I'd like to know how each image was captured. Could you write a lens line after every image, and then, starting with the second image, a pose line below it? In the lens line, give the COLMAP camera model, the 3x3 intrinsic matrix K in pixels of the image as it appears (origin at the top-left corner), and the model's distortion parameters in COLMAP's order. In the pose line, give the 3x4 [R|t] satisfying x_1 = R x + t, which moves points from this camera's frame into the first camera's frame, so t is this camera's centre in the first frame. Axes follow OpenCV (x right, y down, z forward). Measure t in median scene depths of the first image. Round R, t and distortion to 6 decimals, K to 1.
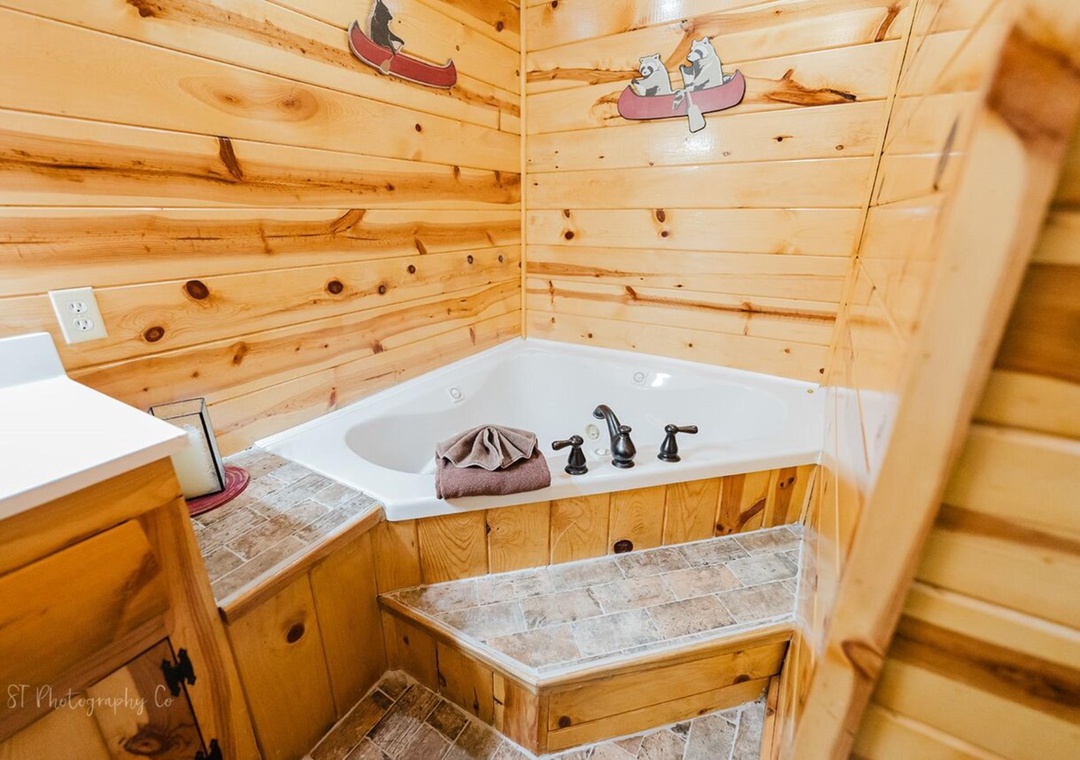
lens RADIAL K [[461.1, 0, 535.8], [0, 461.1, 378.1], [0, 0, 1]] dist [-0.001777, 0.000175]
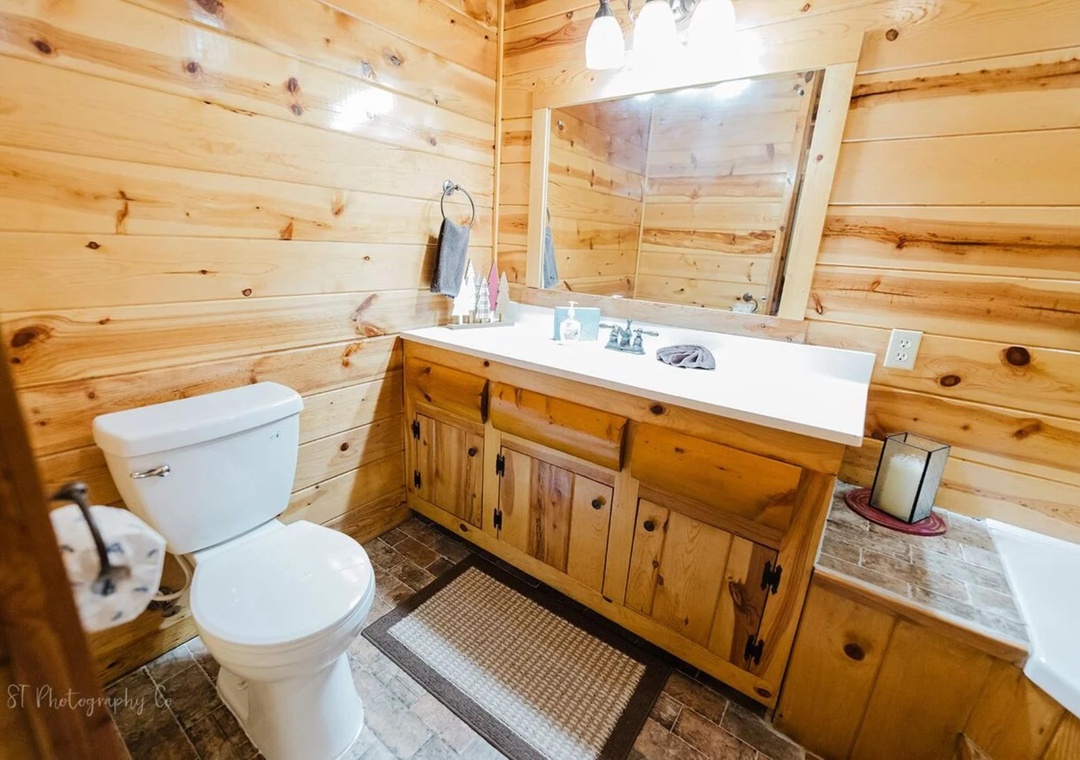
lens RADIAL K [[455.7, 0, 537.3], [0, 455.7, 379.1], [0, 0, 1]] dist [-0.000959, -0.003651]
pose [[-0.101574, 0.268056, -0.958034, 0.391481], [-0.383550, 0.878011, 0.286331, -0.030950], [0.917917, 0.396538, 0.013629, 0.039614]]
